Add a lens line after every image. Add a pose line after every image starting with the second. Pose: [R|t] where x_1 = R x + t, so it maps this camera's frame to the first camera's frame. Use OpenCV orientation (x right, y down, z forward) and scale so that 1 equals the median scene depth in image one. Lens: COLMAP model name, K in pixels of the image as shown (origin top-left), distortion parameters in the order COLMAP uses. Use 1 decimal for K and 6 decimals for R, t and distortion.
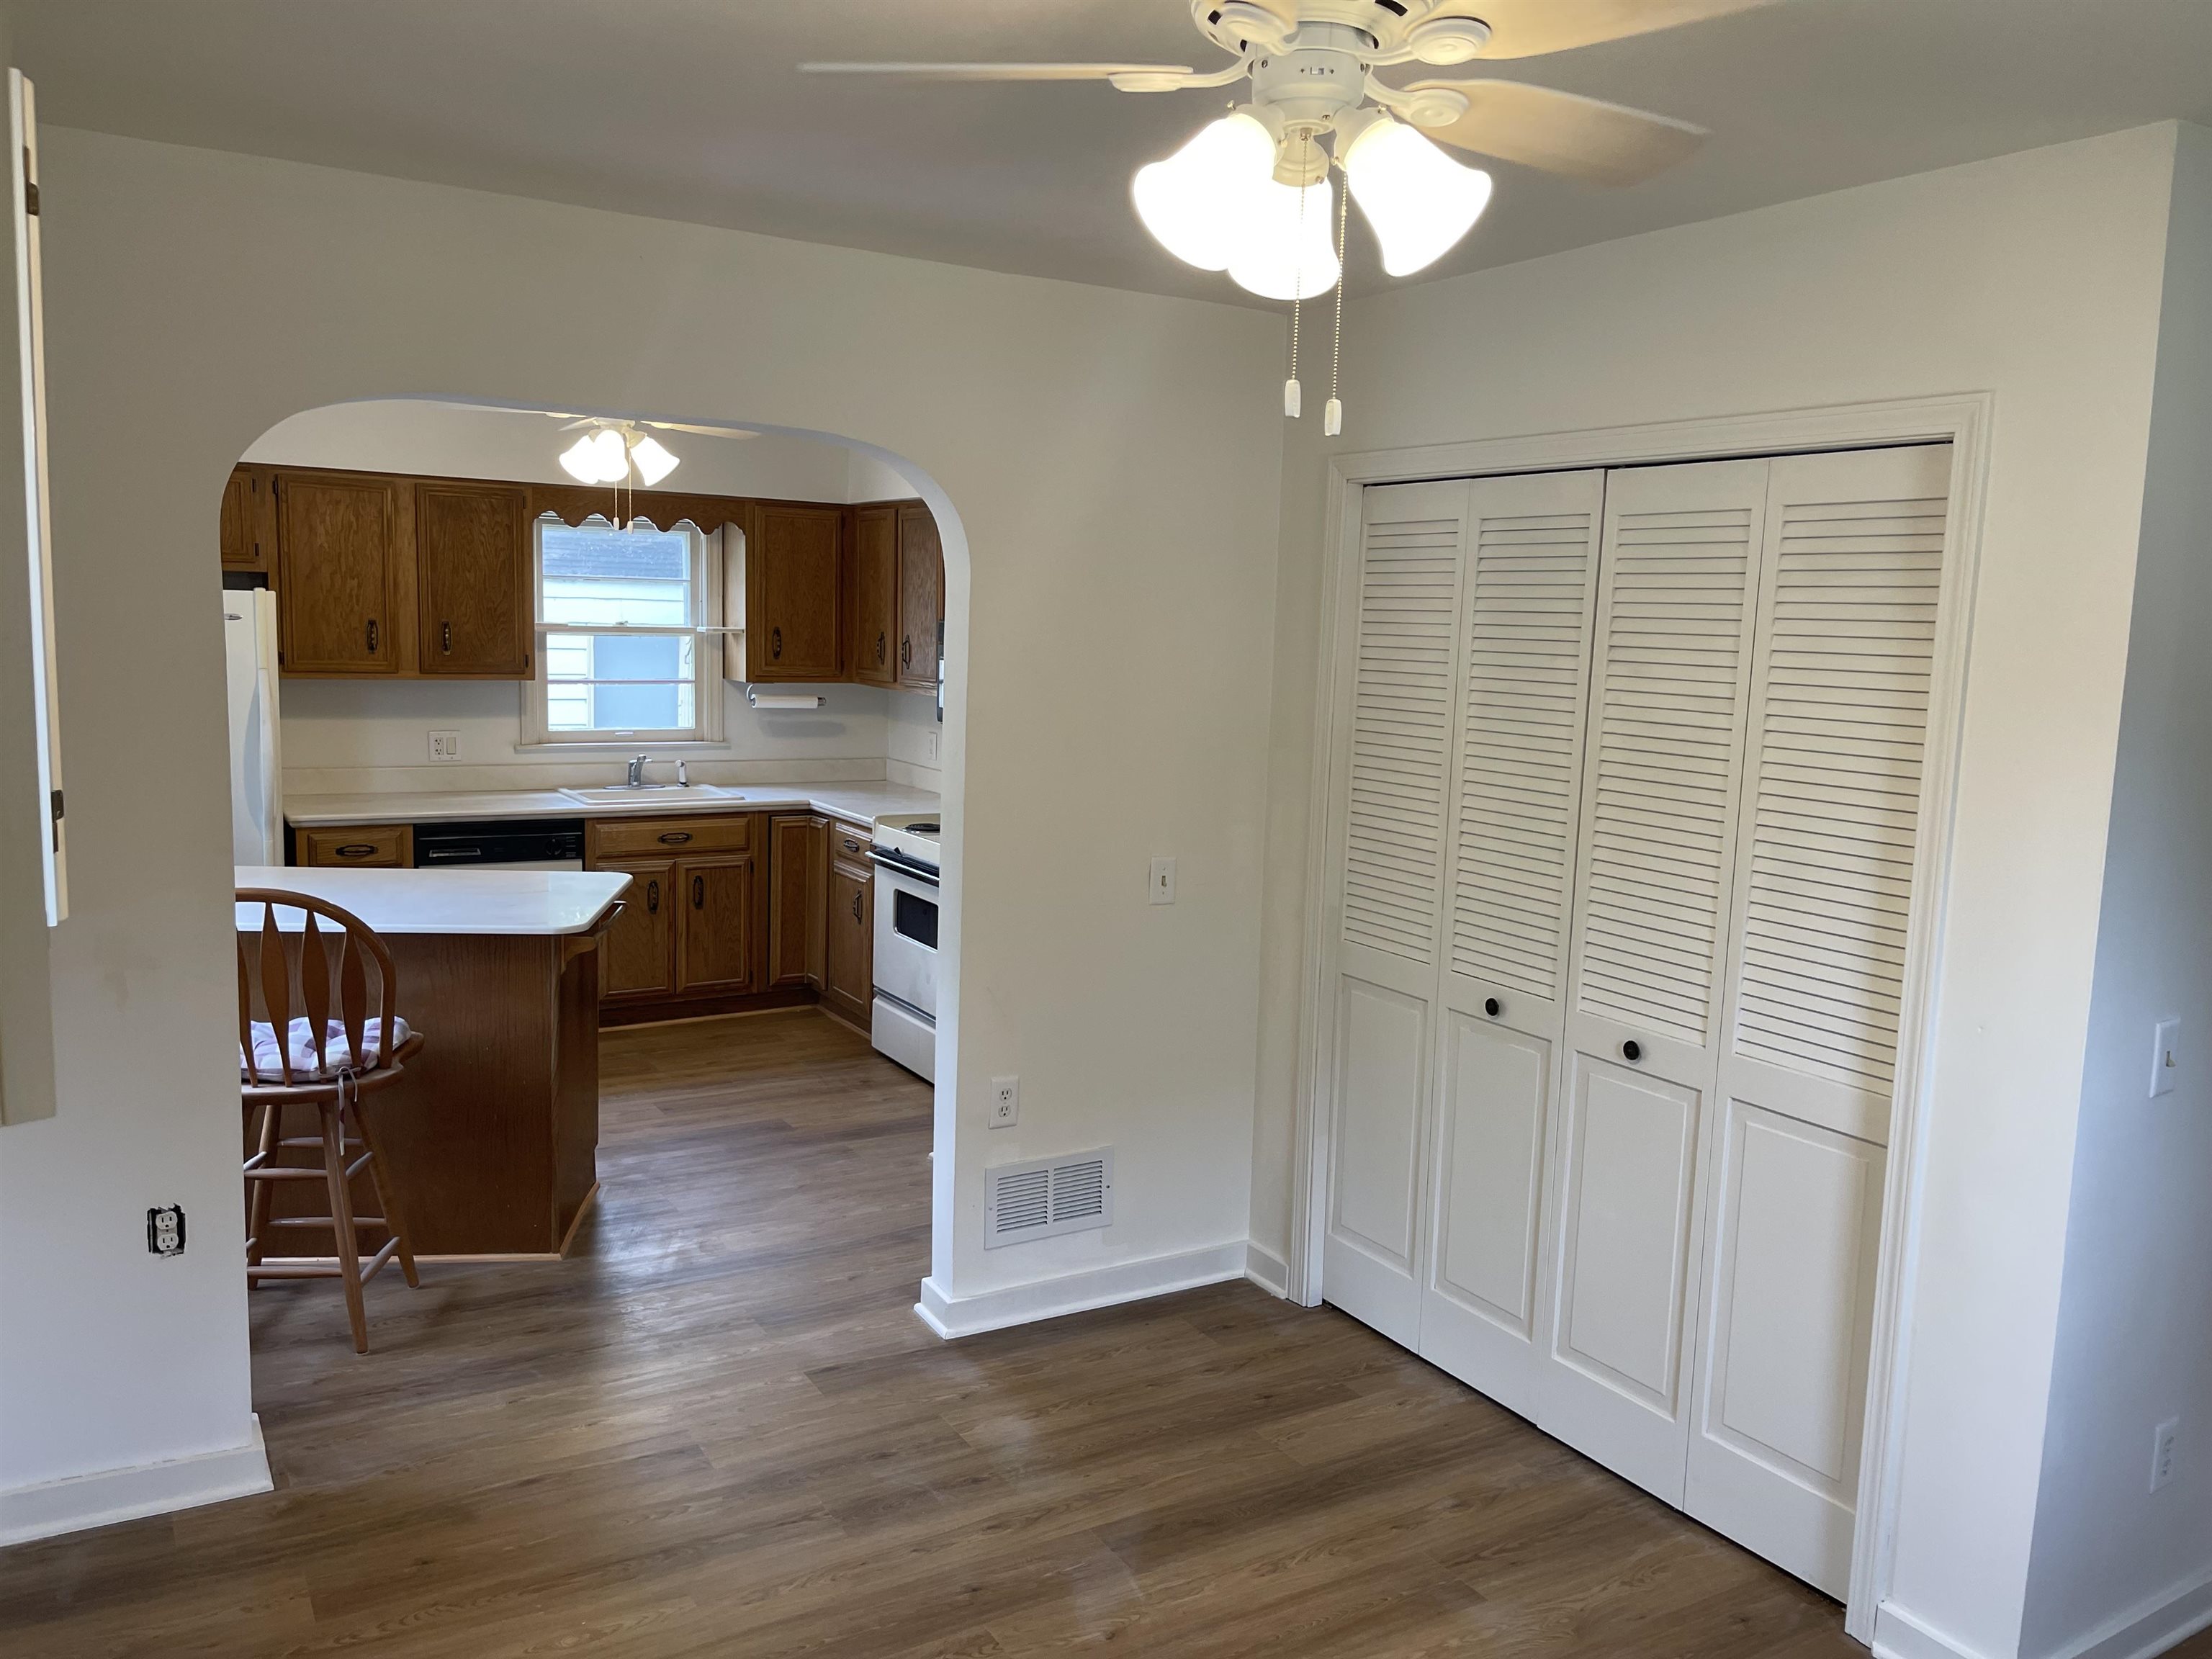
lens RADIAL K [[1677.2, 0, 1095.9], [0, 1677.2, 818.2], [0, 0, 1]] dist [0.053758, -0.069326]
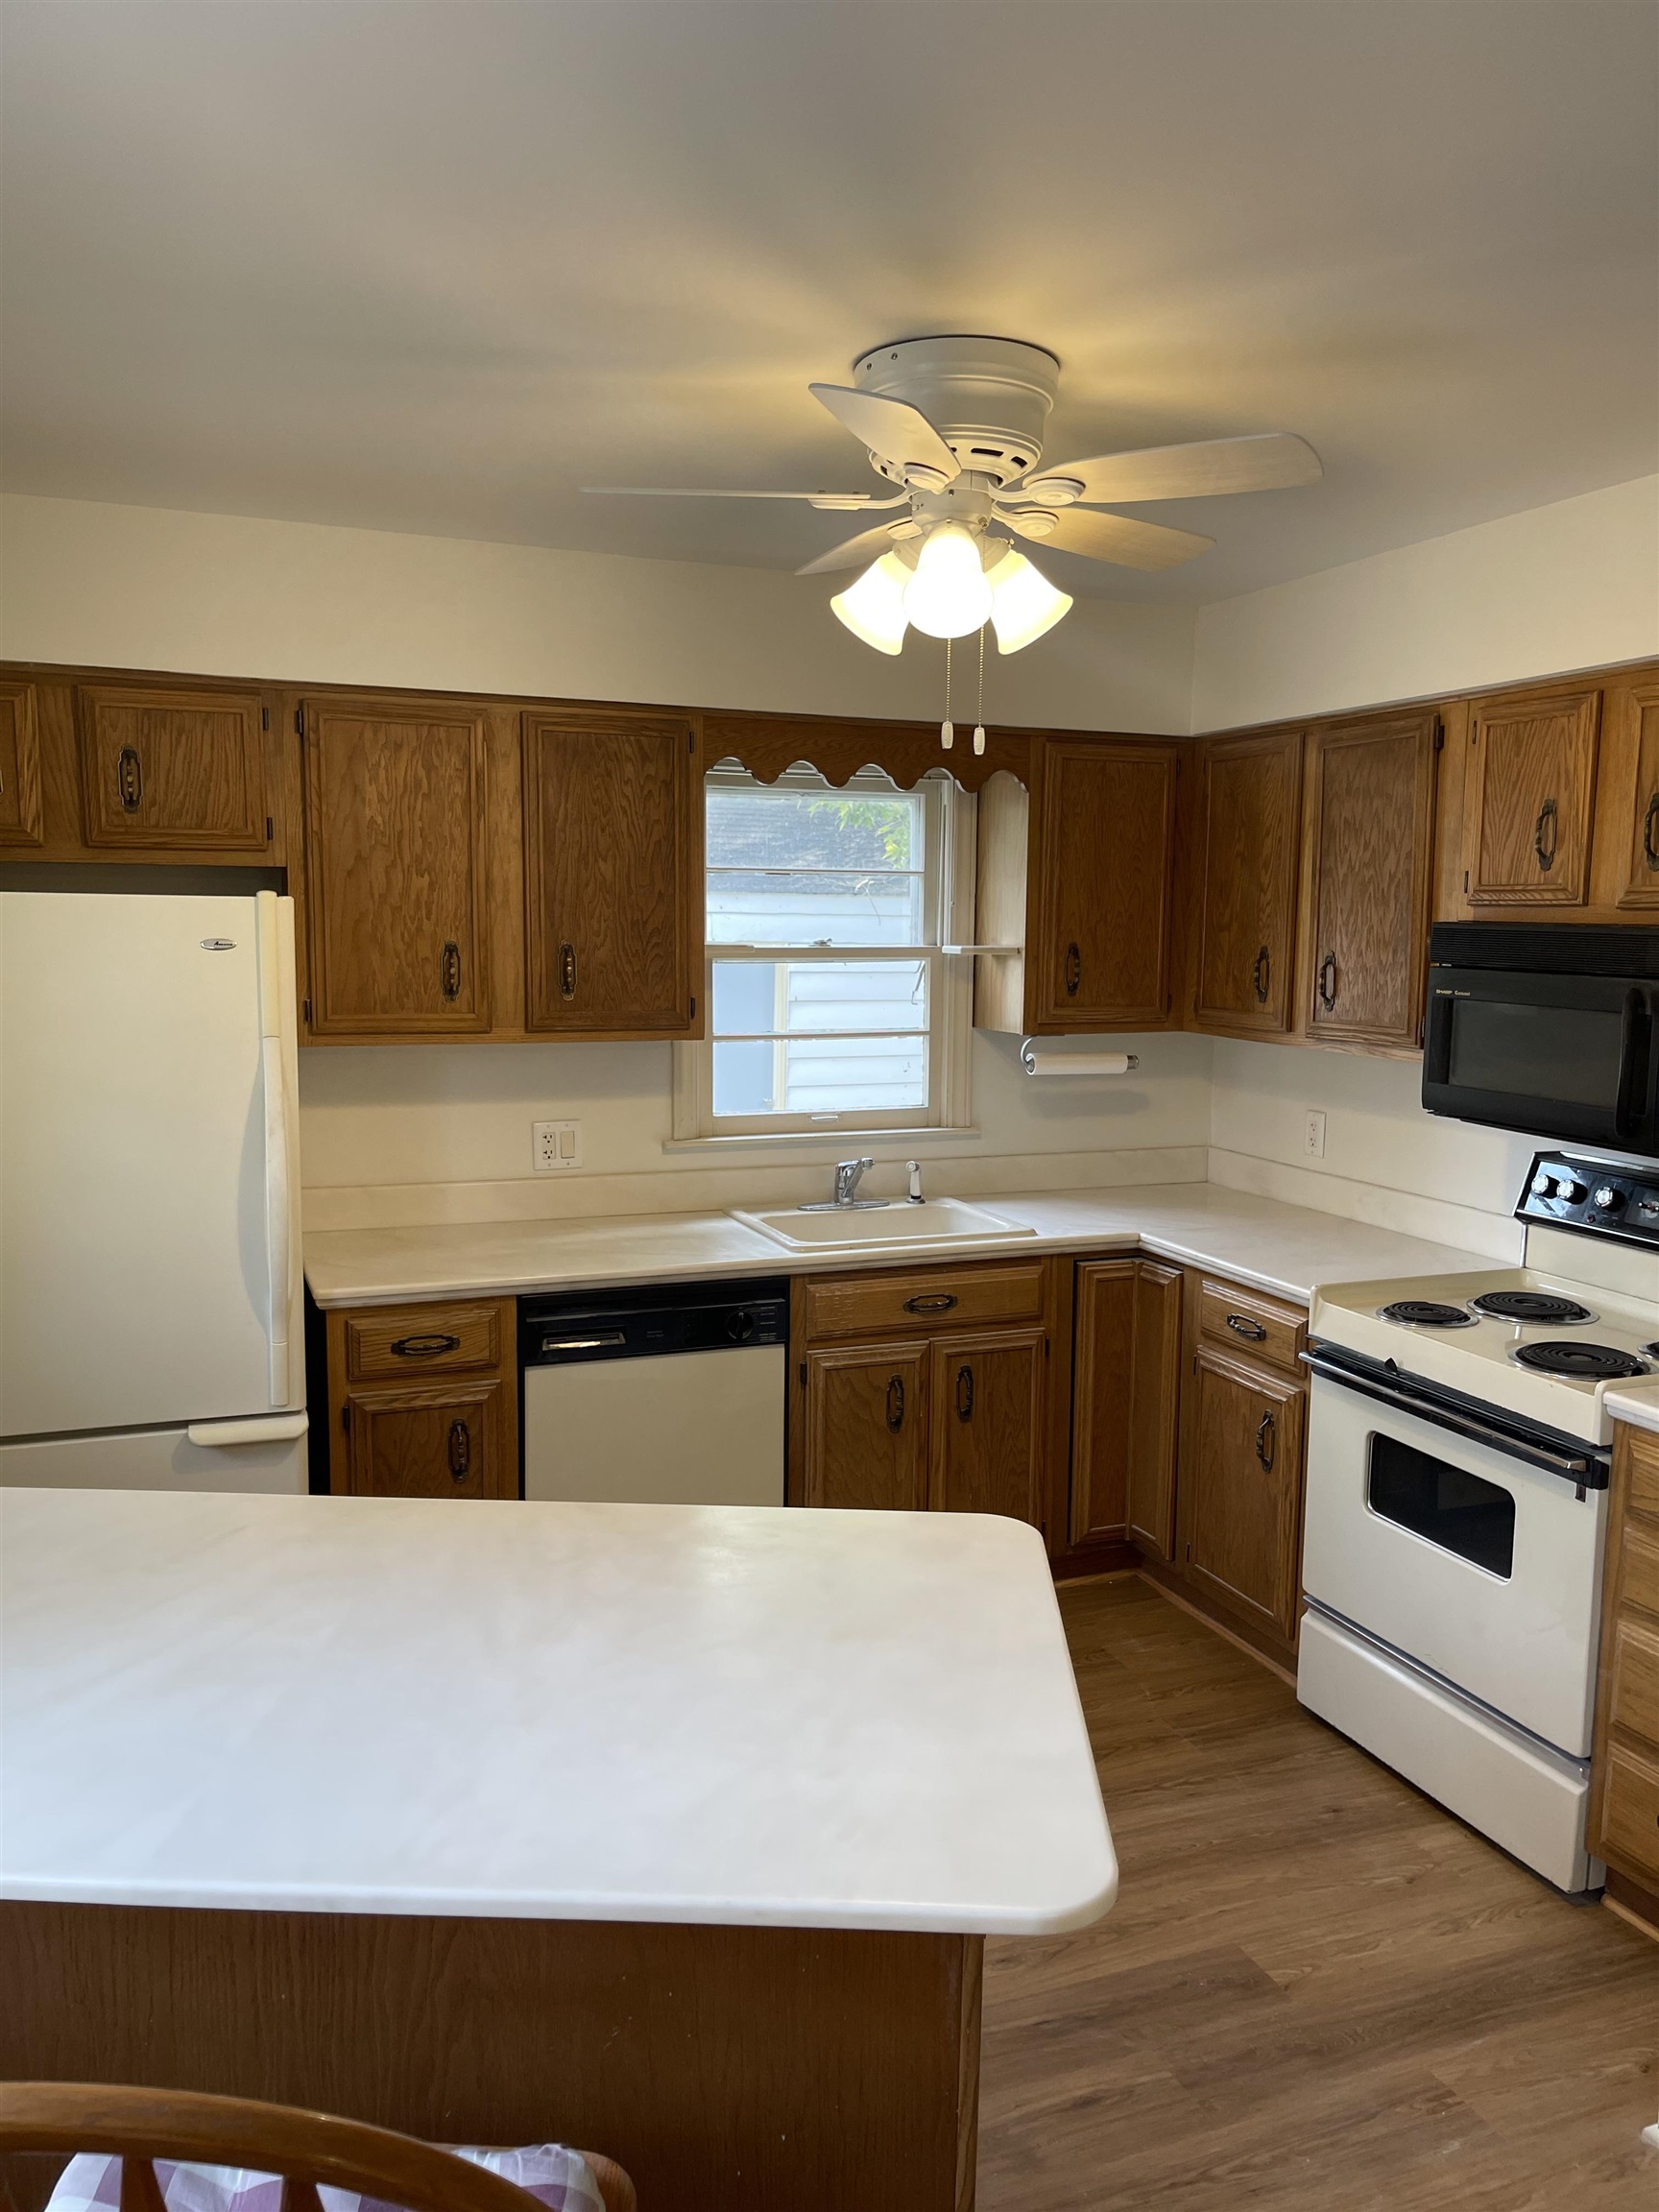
lens RADIAL K [[1677.2, 0, 829.7], [0, 1677.2, 1102.3], [0, 0, 1]] dist [0.053758, -0.069326]
pose [[0.986472, -0.000615, -0.163930, -0.193127], [-0.001661, 0.999904, -0.013751, -0.051881], [0.163923, 0.013837, 0.986376, 0.423989]]
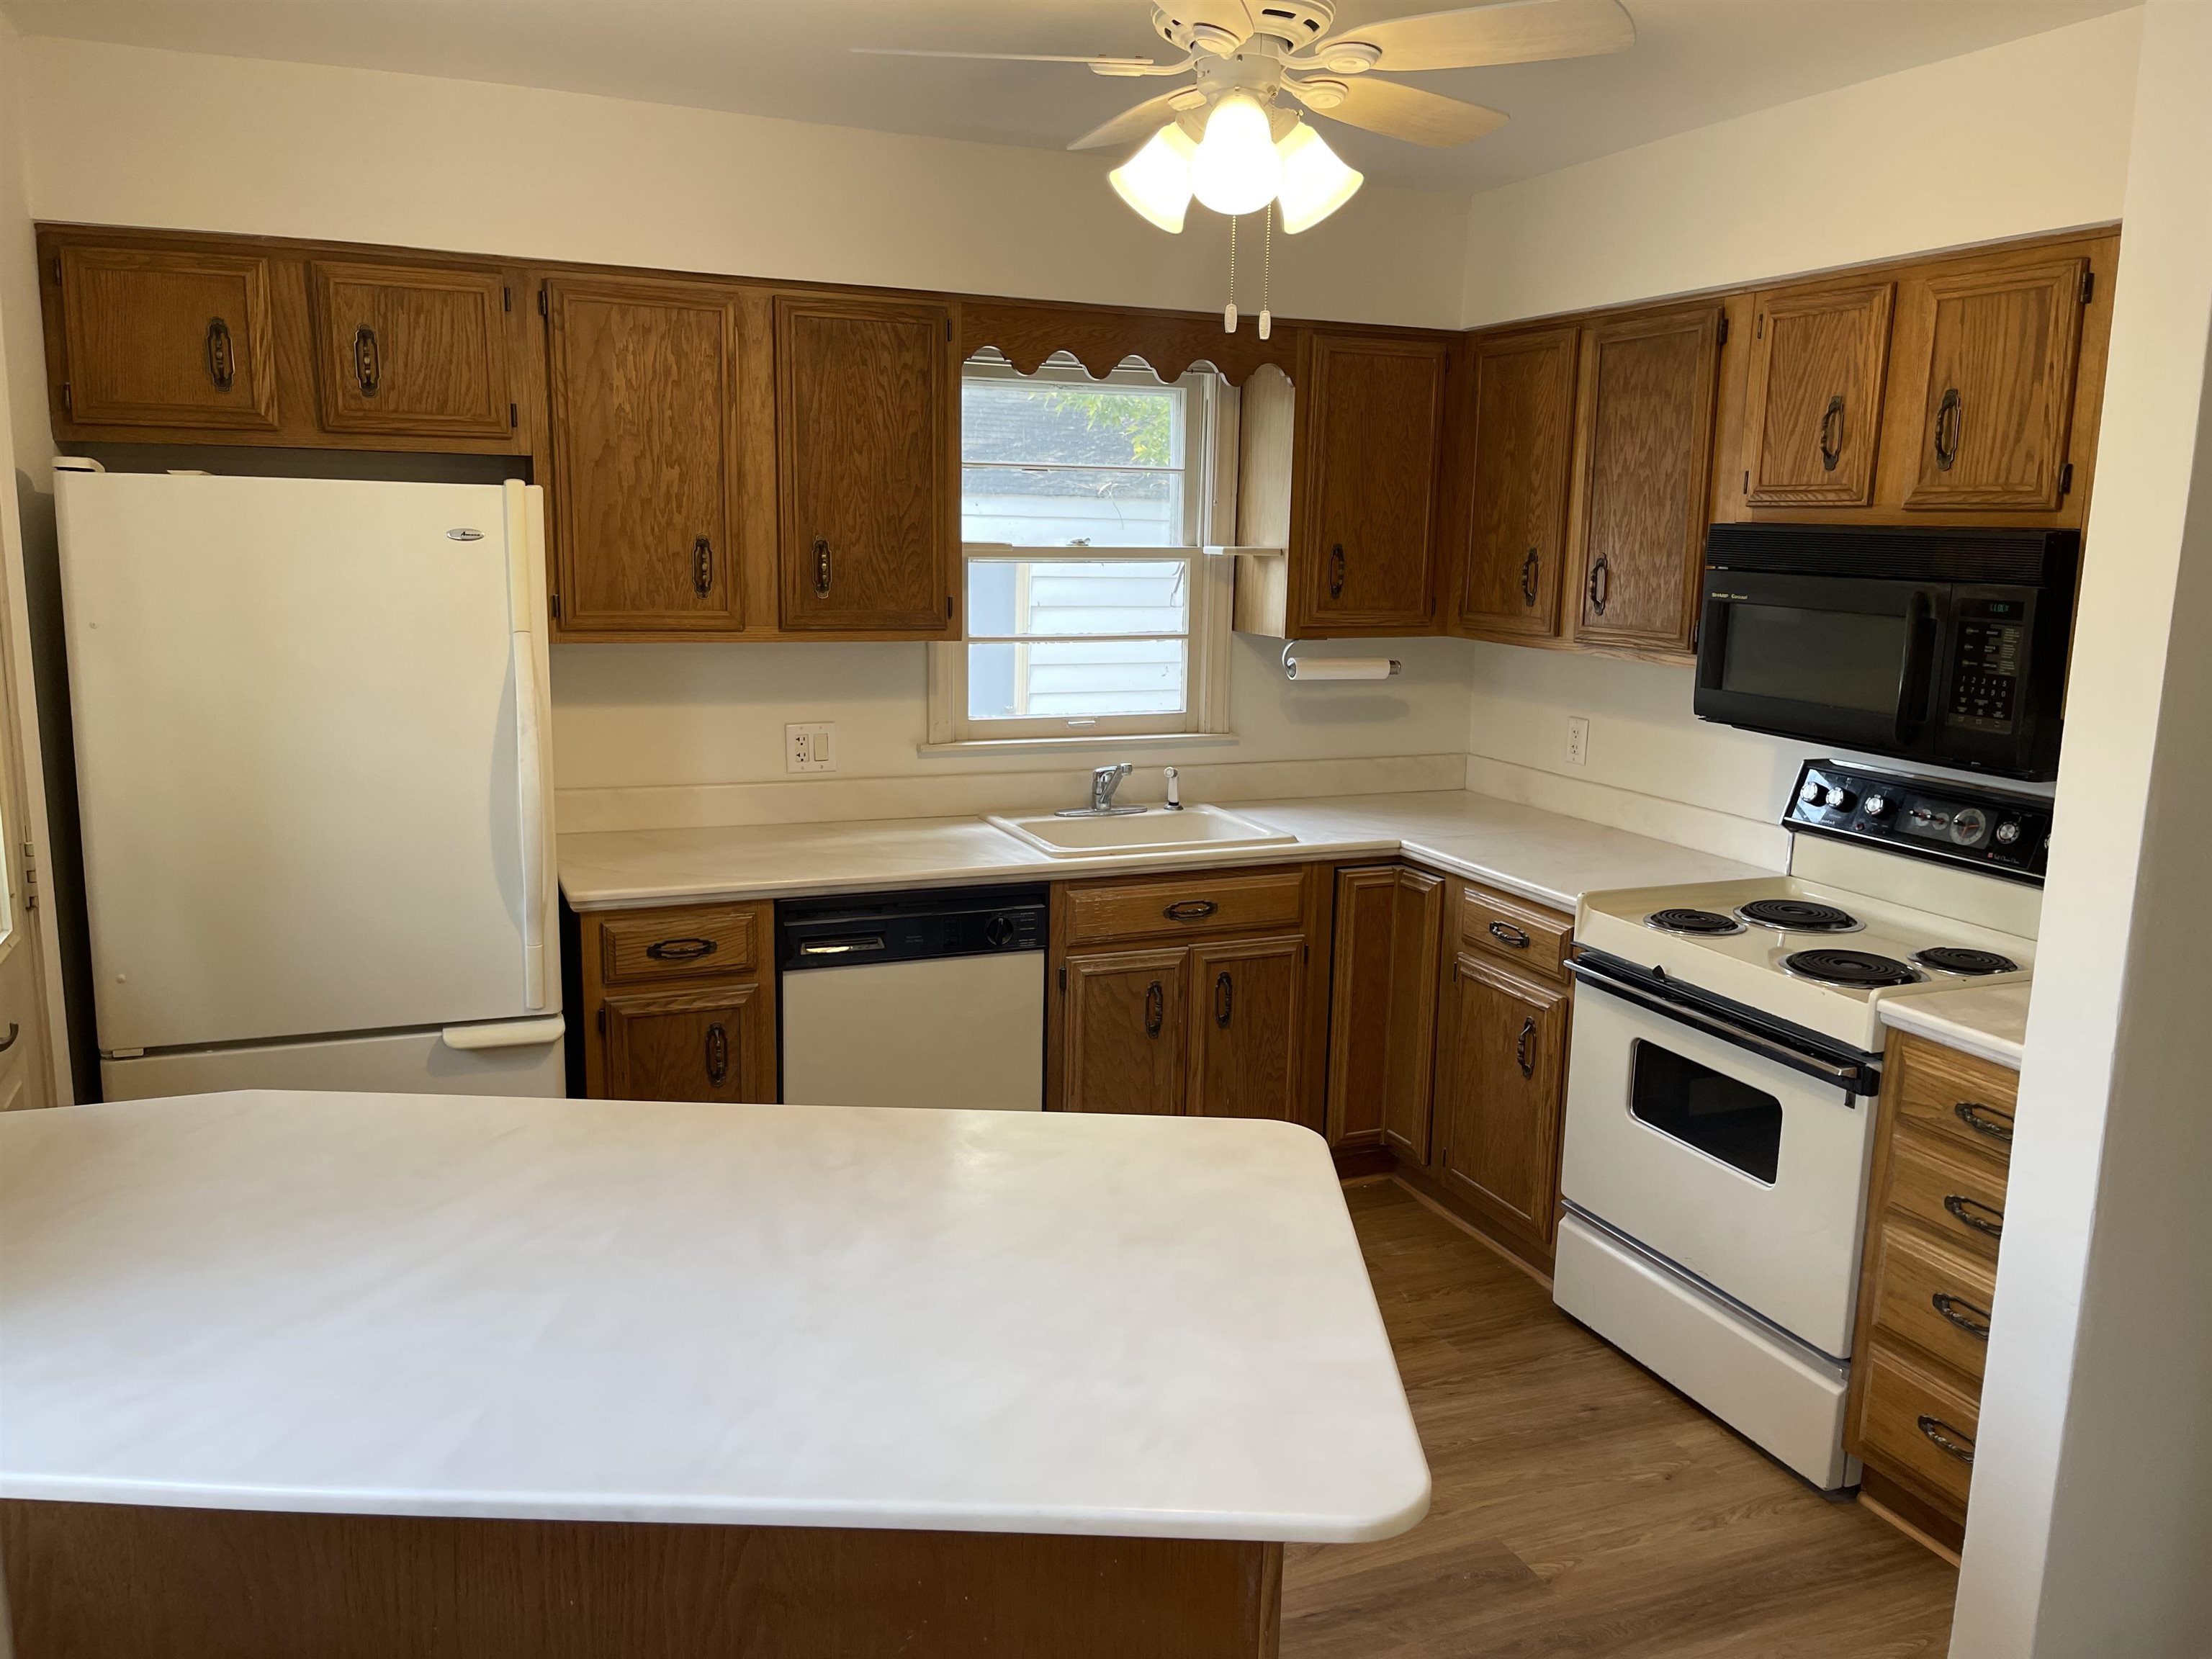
lens RADIAL K [[1677.2, 0, 1090.3], [0, 1677.2, 816.3], [0, 0, 1]] dist [0.053758, -0.069326]
pose [[0.989063, 0.015018, -0.146727, -0.204444], [-0.007970, 0.998791, 0.048504, -0.049876], [0.147278, -0.046804, 0.987987, 0.432284]]
